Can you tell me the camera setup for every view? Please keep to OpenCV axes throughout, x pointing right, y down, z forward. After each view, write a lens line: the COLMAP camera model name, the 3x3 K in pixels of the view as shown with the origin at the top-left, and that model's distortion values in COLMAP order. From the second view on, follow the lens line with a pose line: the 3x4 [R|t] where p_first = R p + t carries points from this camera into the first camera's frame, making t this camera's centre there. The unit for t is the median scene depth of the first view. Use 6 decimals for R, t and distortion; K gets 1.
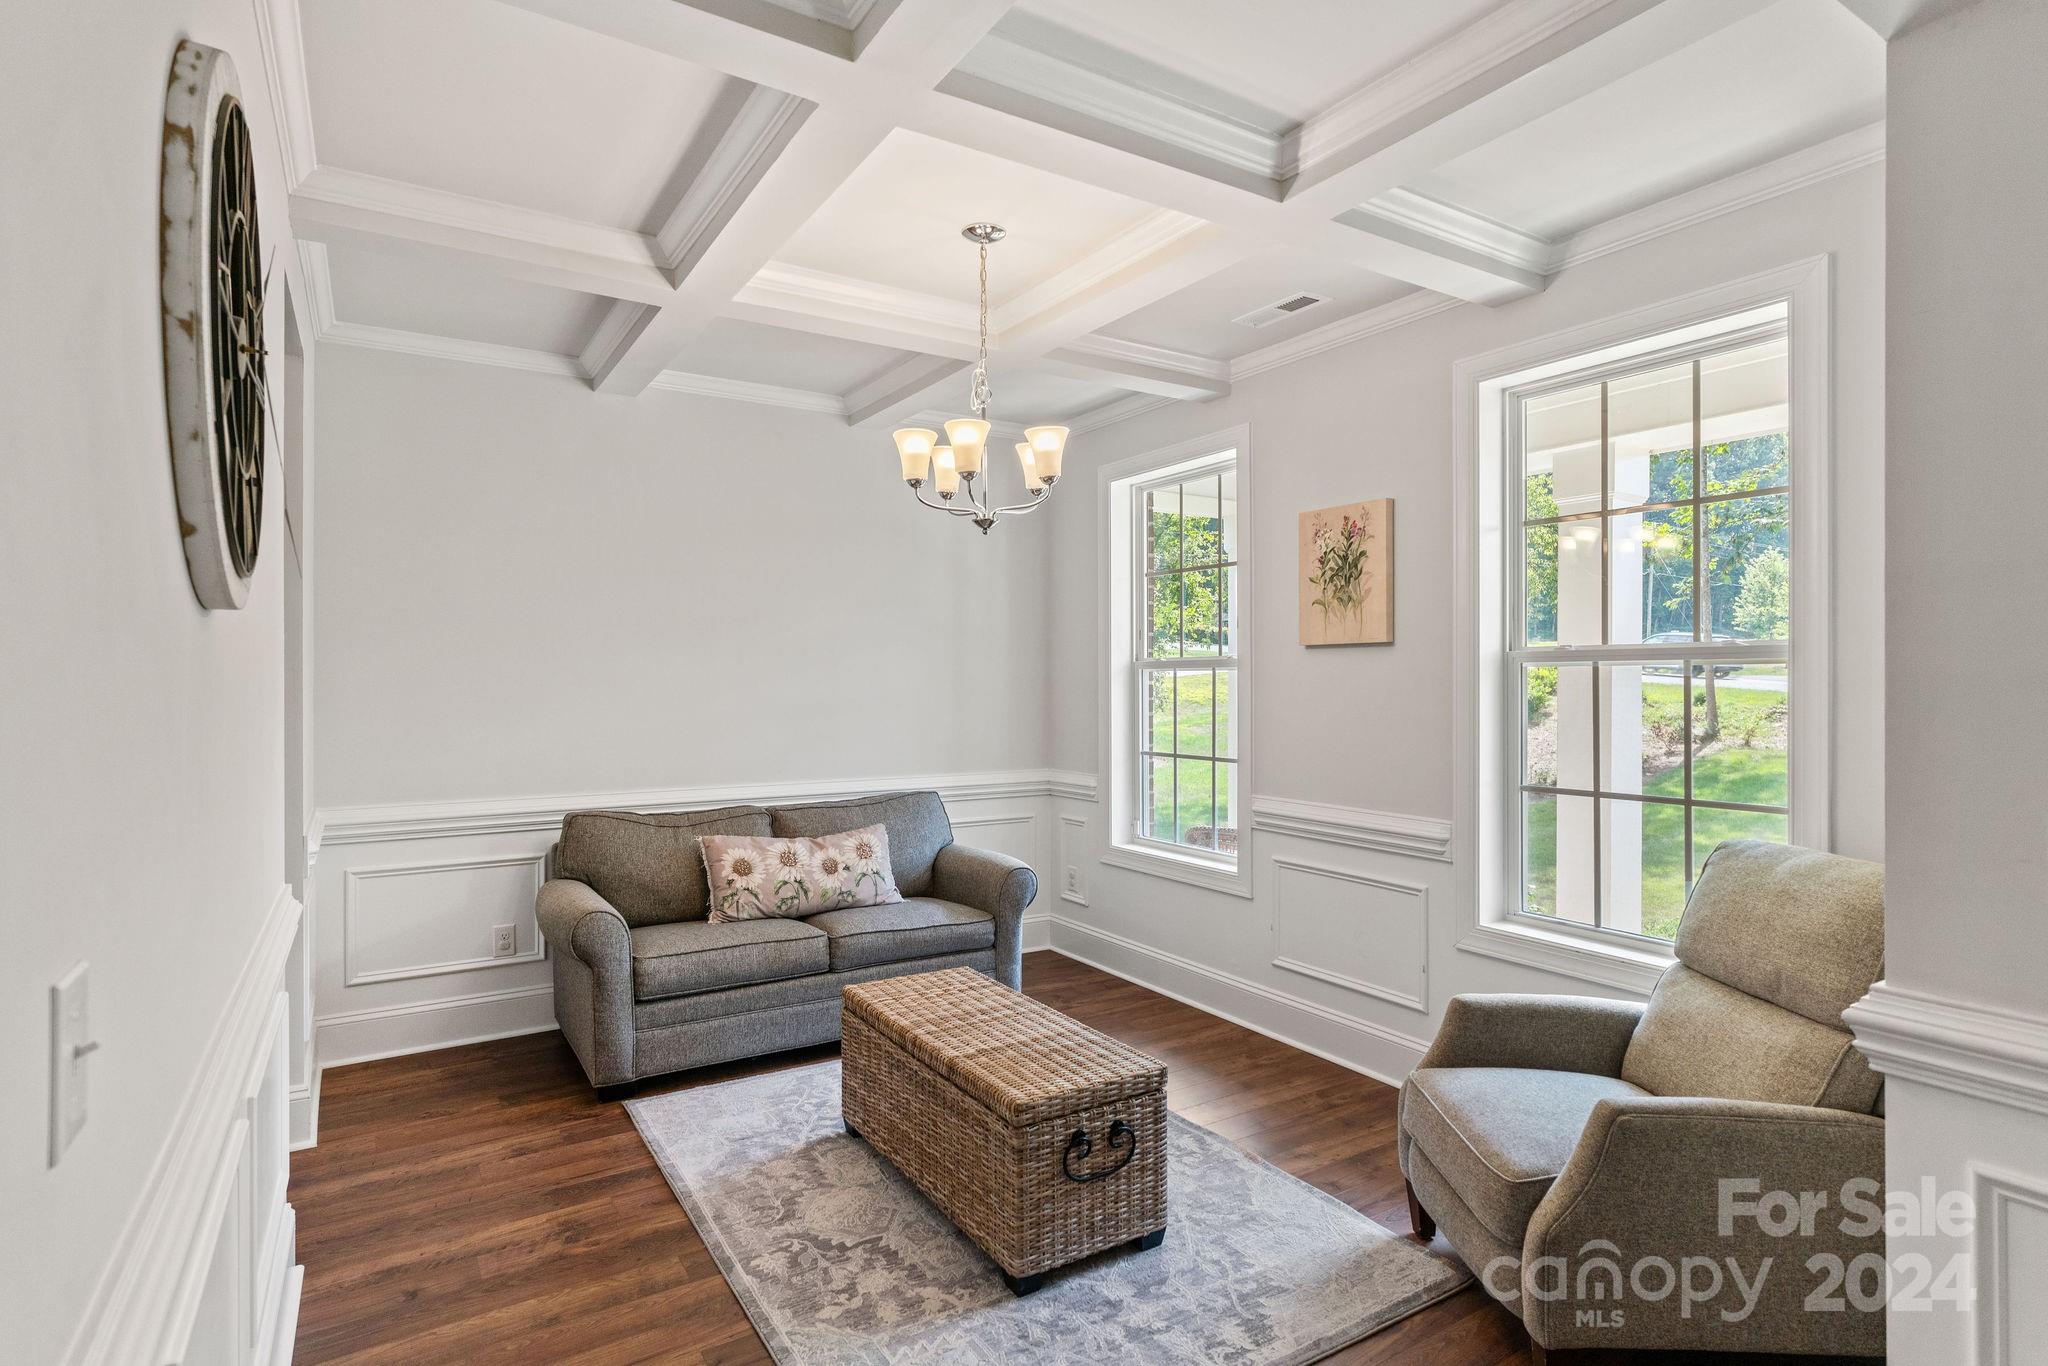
lens RADIAL K [[1042.1, 0, 1007.3], [0, 1042.1, 670.6], [0, 0, 1]] dist [-0.006443, 0.000423]
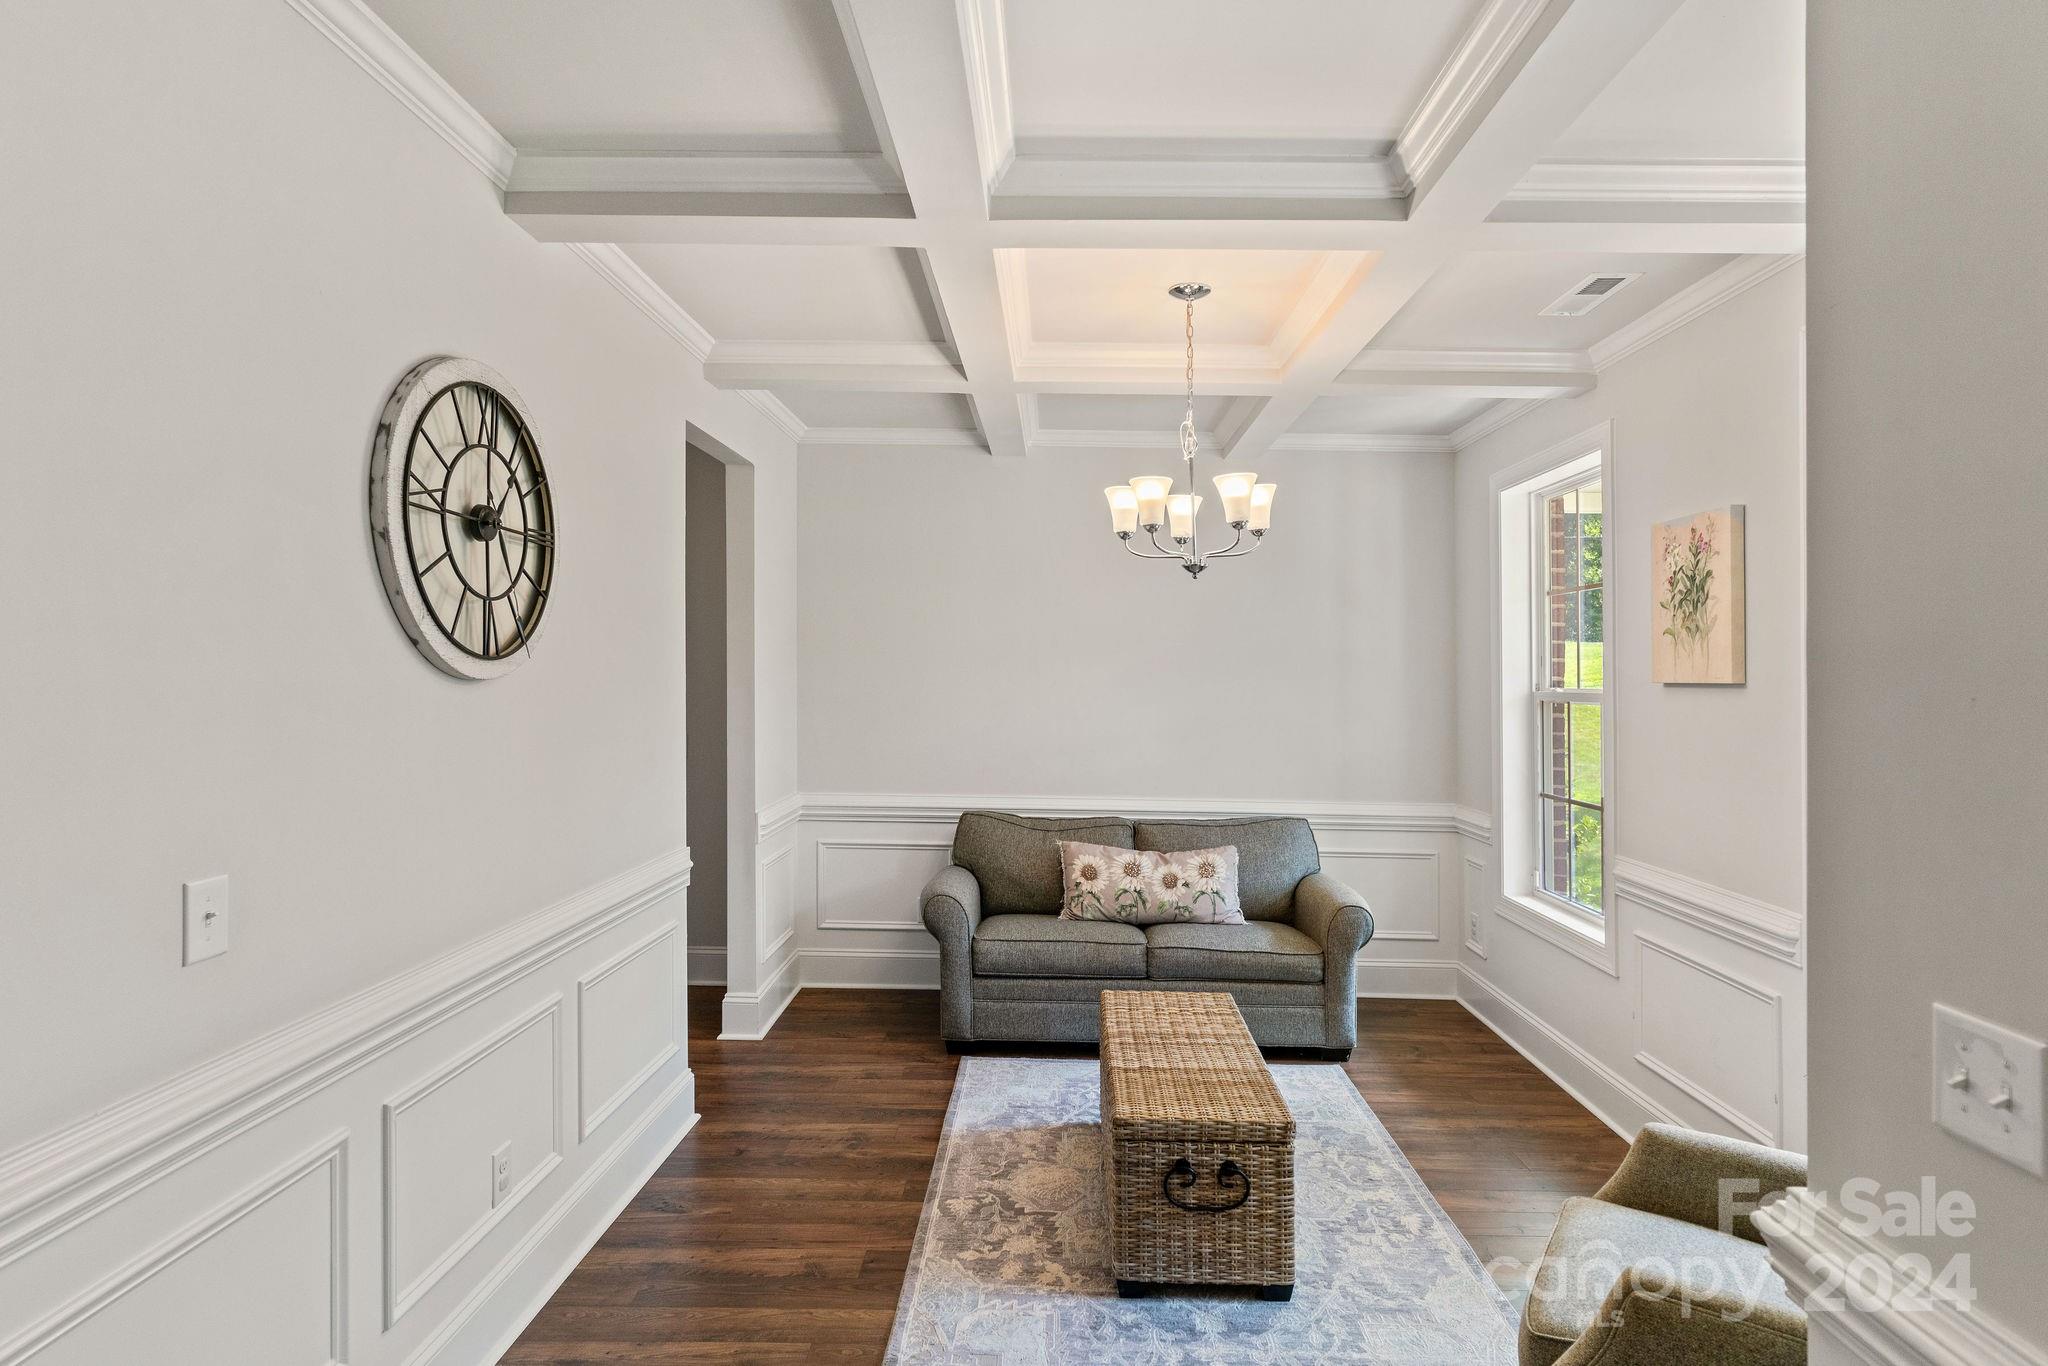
lens RADIAL K [[1048.7, 0, 1017.4], [0, 1048.7, 674.4], [0, 0, 1]] dist [-0.006242, 0.000698]
pose [[0.839585, 0.011287, -0.543112, 0.332888], [-0.010524, 0.999934, 0.004511, -0.031604], [0.543127, 0.001929, 0.839648, 0.019053]]
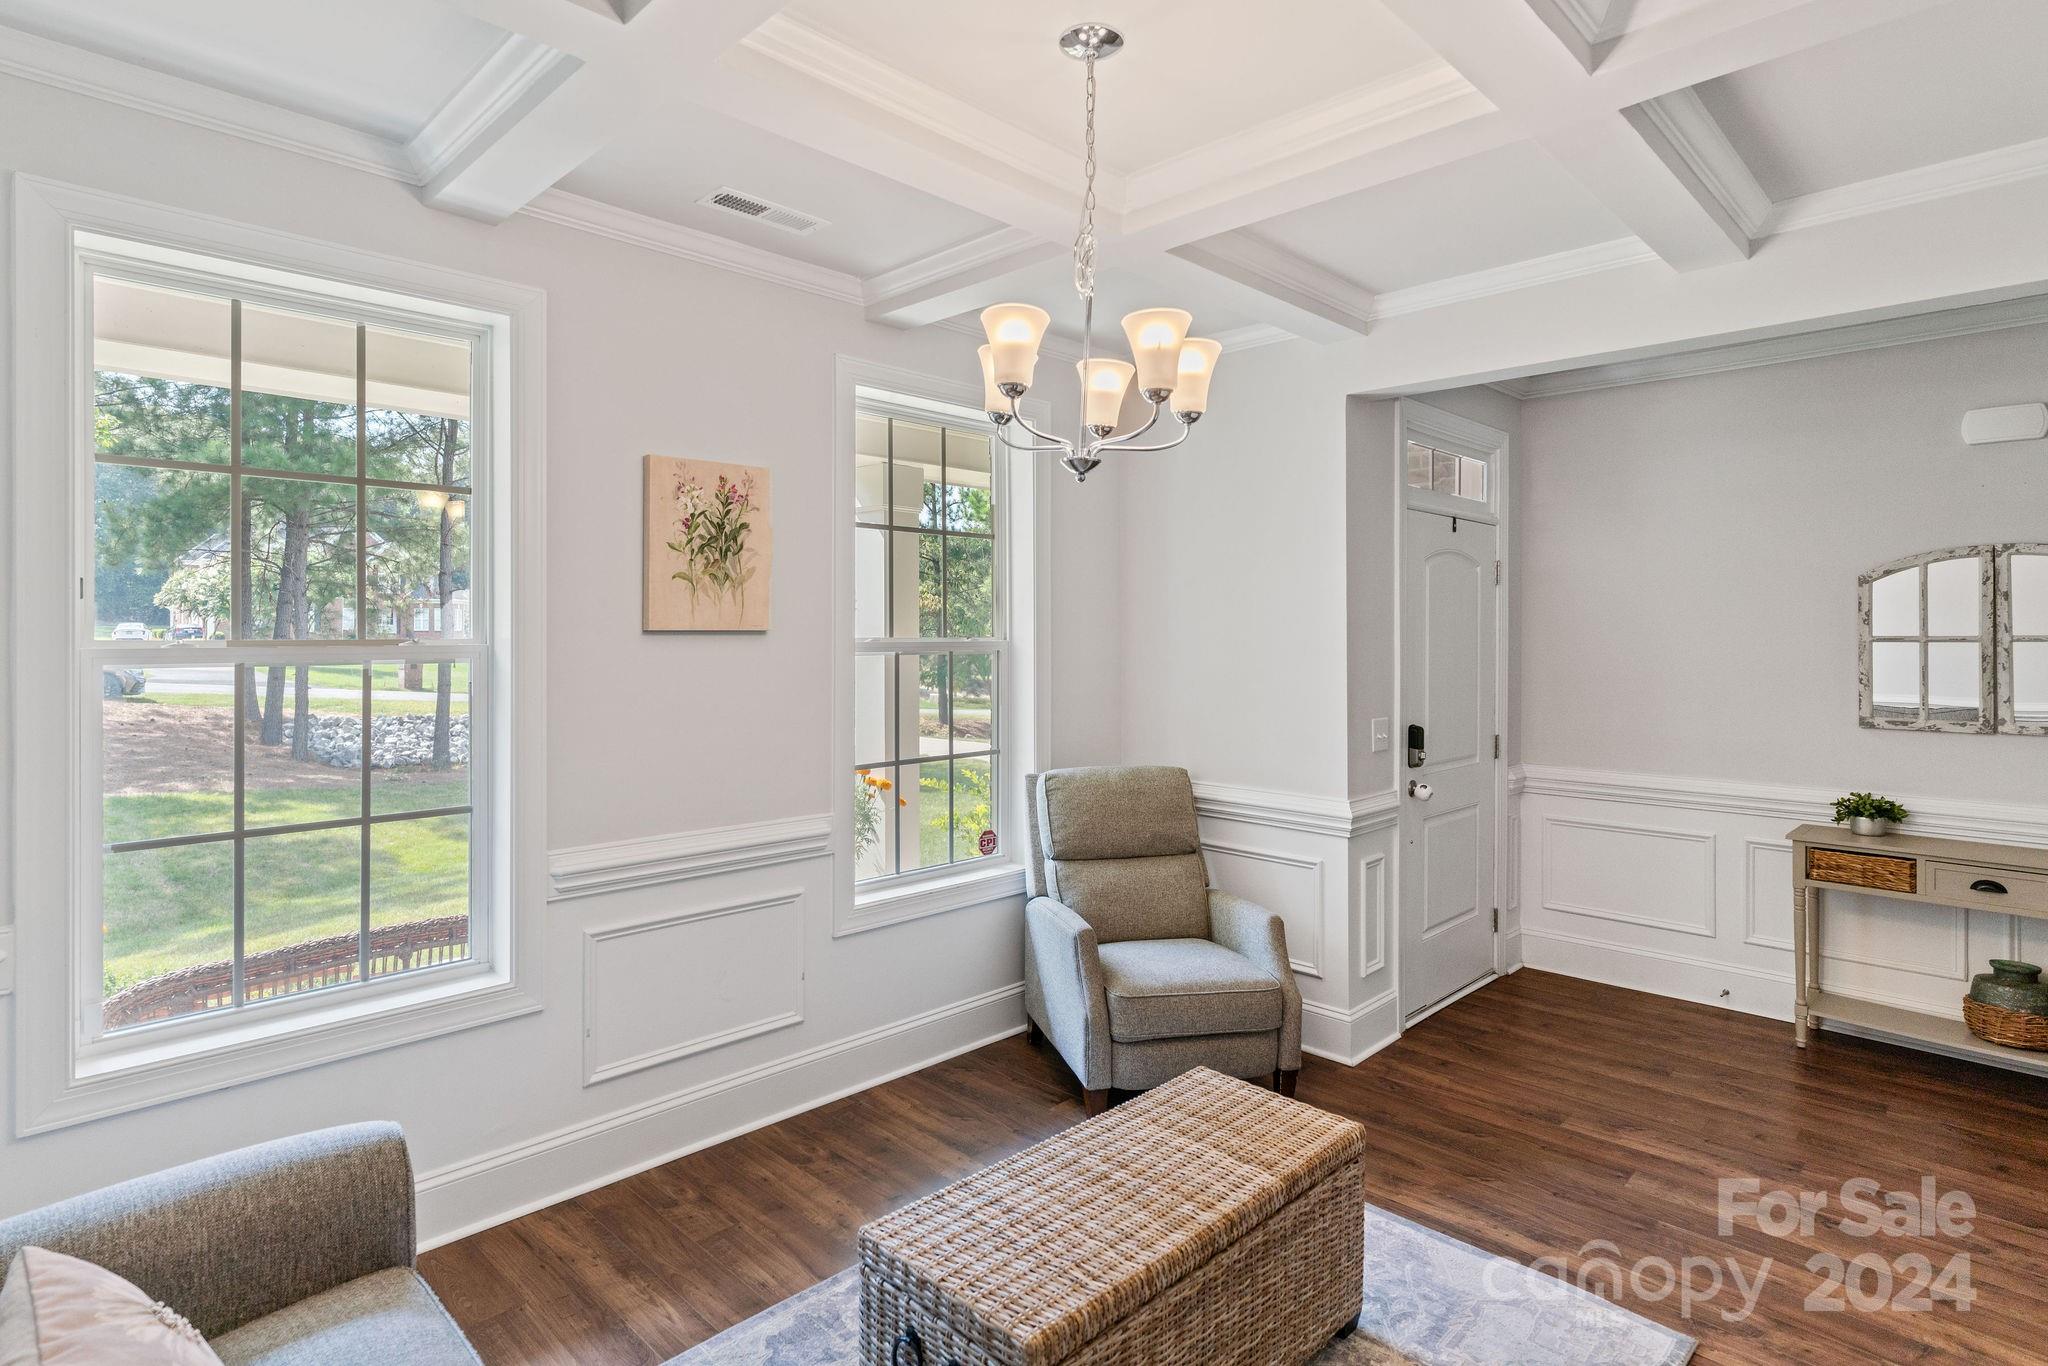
lens RADIAL K [[1128.2, 0, 930.7], [0, 1128.2, 633.3], [0, 0, 1]] dist [-0.002087, 0.000169]
pose [[-0.224565, 0.004646, 0.974448, -0.597120], [-0.003160, 0.999980, -0.005496, -0.019648], [-0.974454, -0.004314, -0.224546, 1.059818]]
